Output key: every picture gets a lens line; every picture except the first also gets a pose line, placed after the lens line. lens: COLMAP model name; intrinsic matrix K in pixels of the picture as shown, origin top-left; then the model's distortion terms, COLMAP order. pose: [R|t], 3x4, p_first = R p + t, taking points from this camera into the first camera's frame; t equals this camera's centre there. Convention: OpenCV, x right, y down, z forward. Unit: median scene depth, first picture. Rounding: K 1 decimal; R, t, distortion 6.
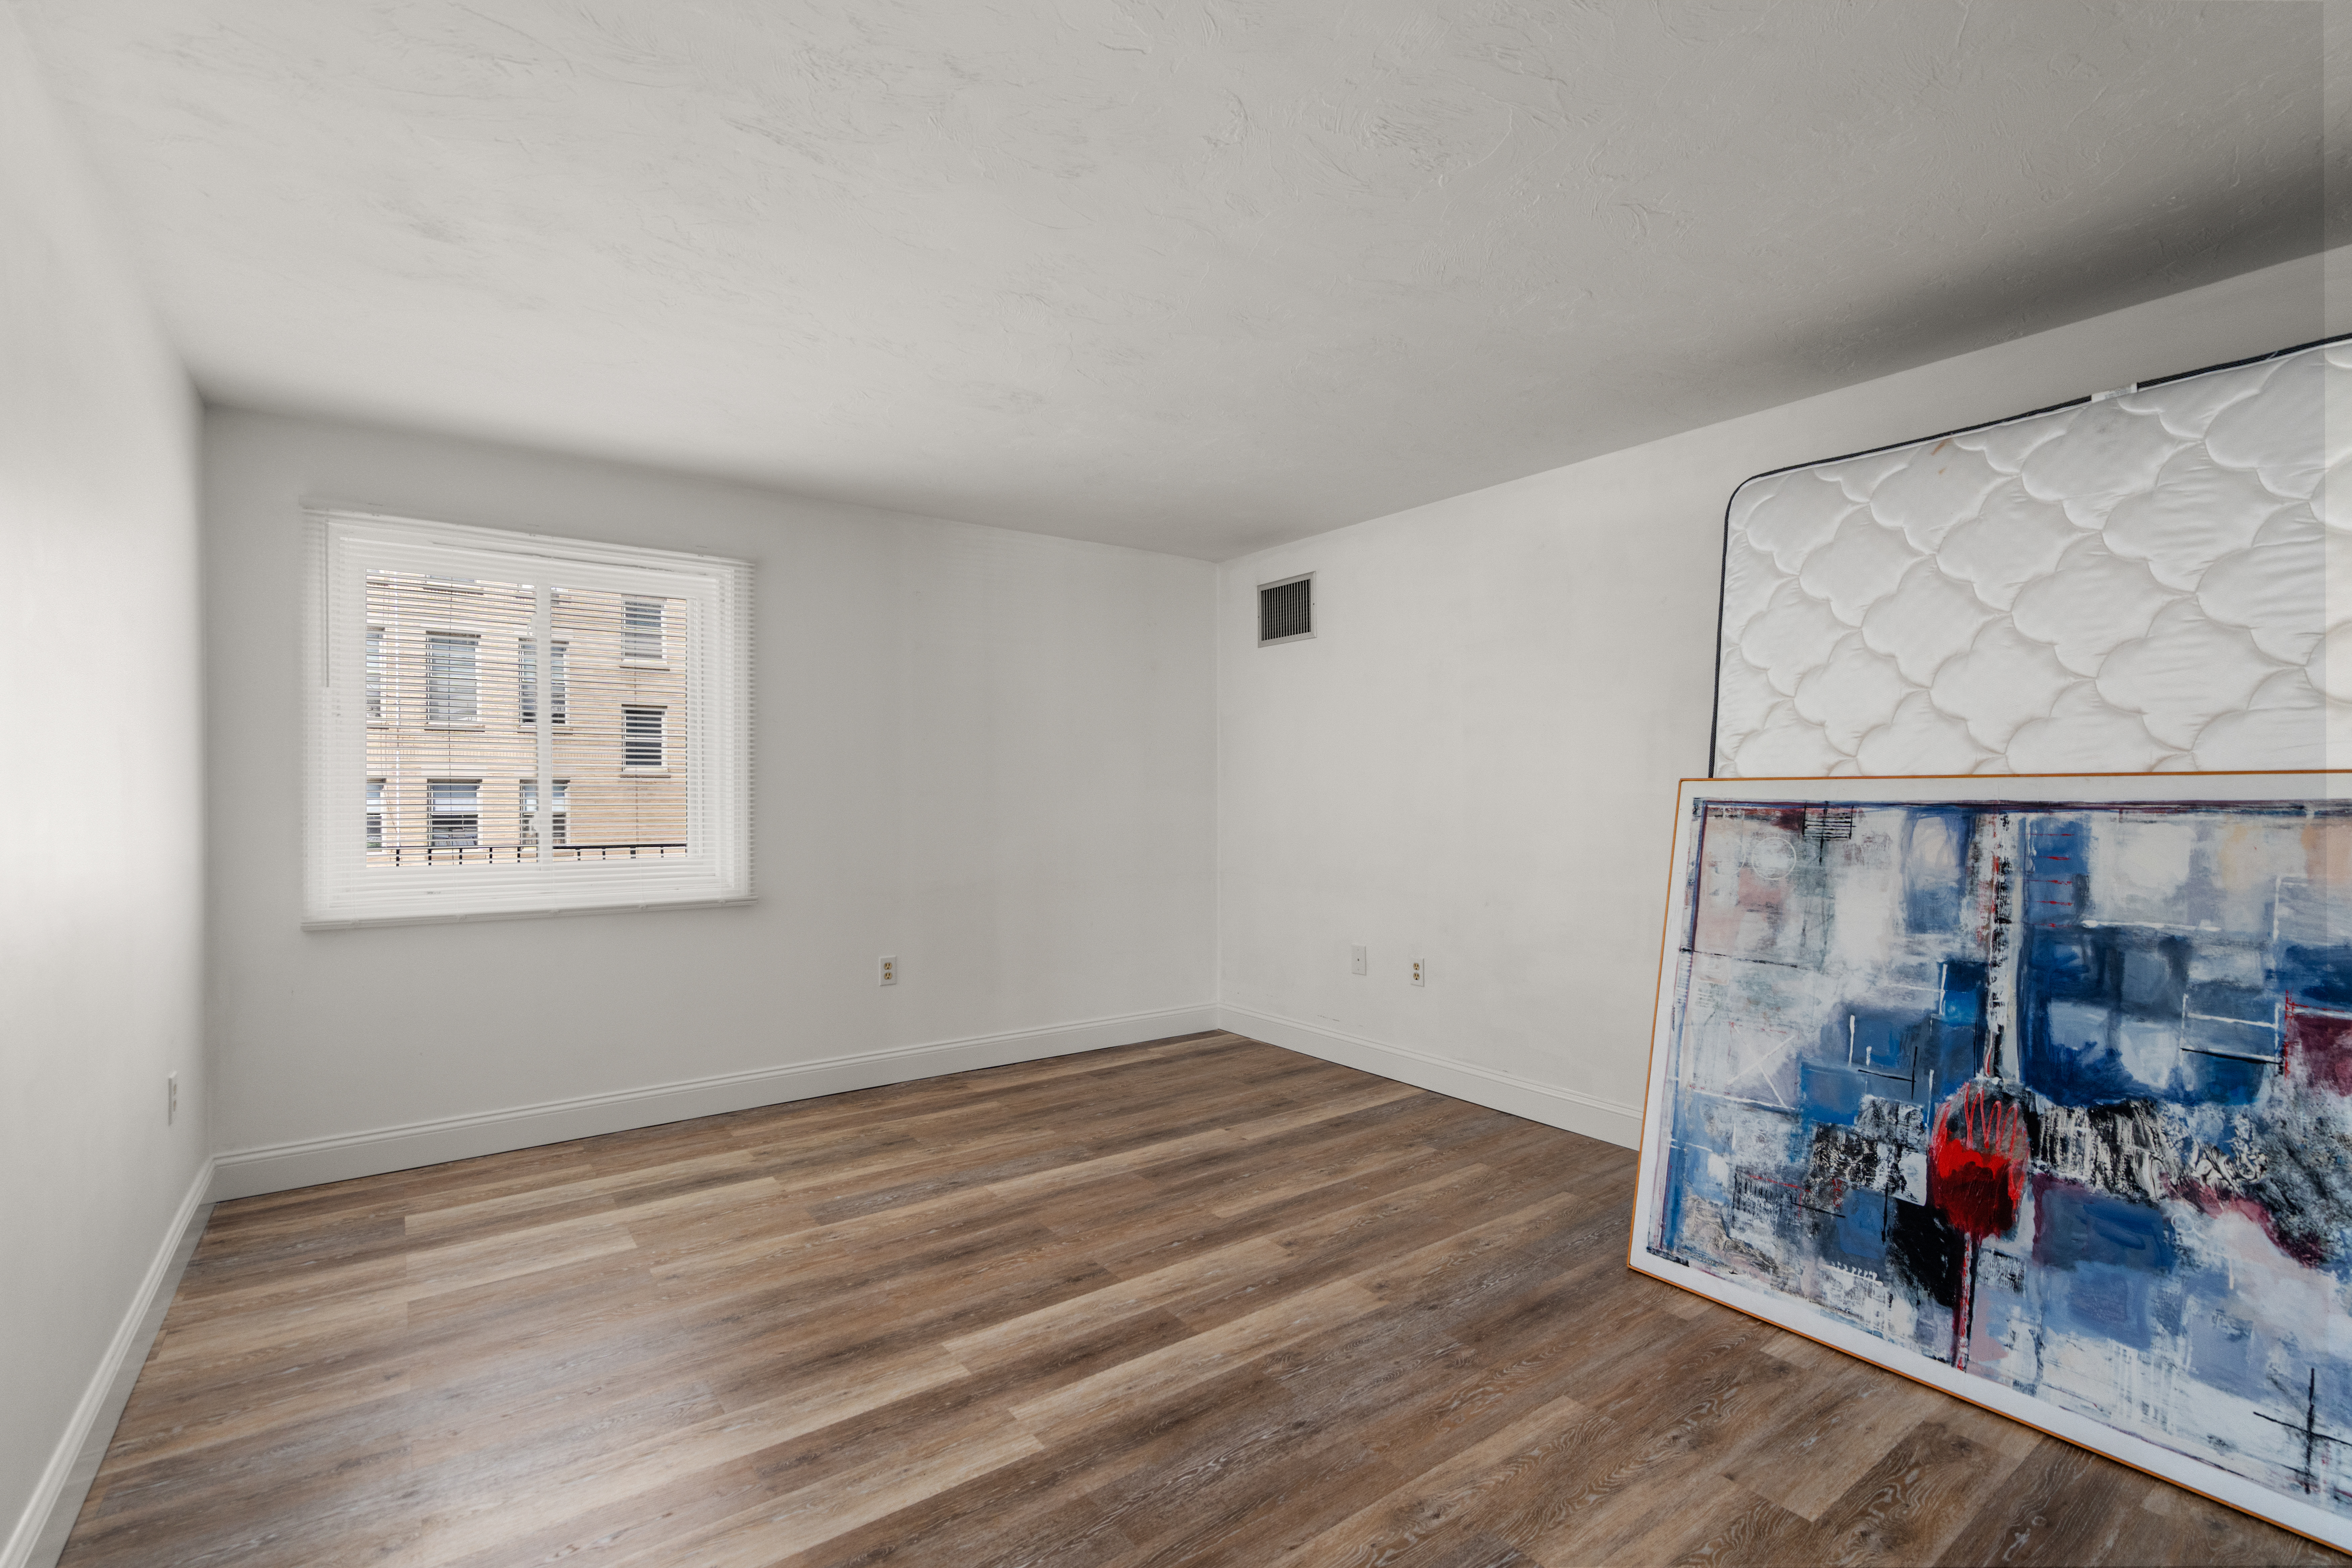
lens RADIAL K [[1077.7, 0, 1179.1], [0, 1077.7, 788.4], [0, 0, 1]] dist [-0.004851, 0.002151]
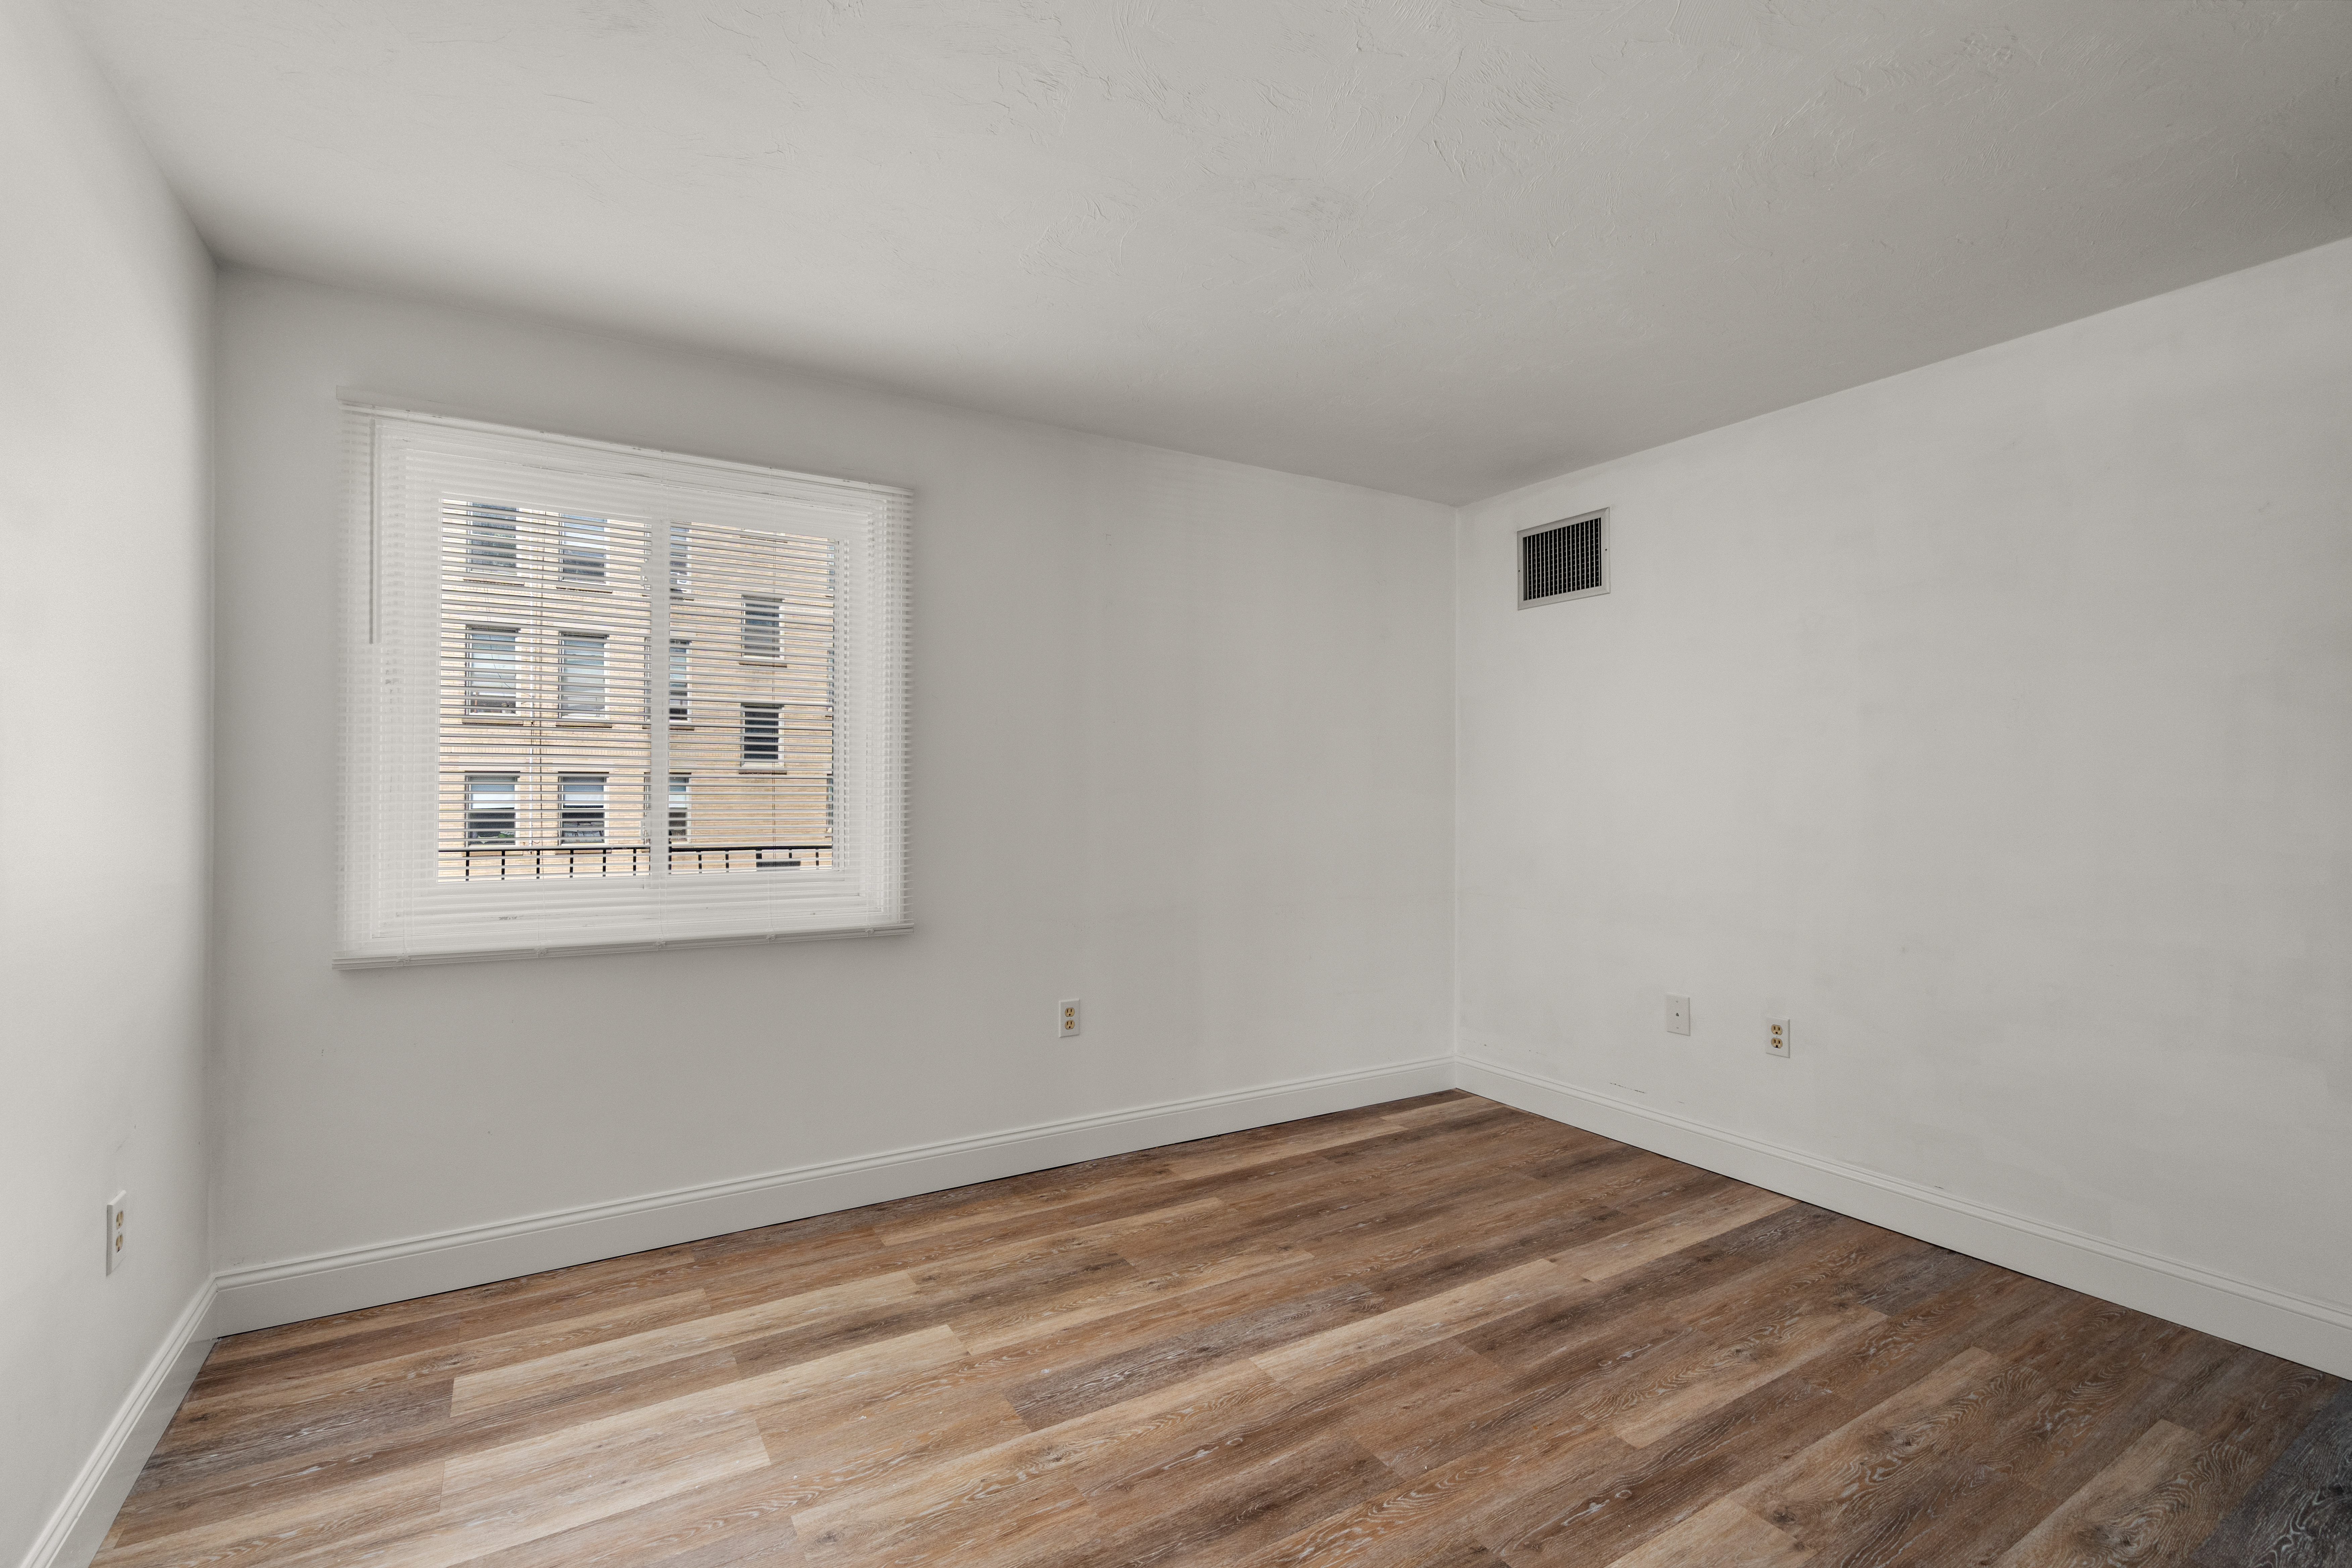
lens RADIAL K [[1077.7, 0, 1178.8], [0, 1077.7, 781.7], [0, 0, 1]] dist [-0.004851, 0.002151]
pose [[0.996429, 0.005929, -0.084229, -0.160882], [-0.006446, 0.999962, -0.005878, 0.002341], [0.084191, 0.006400, 0.996429, 0.287275]]
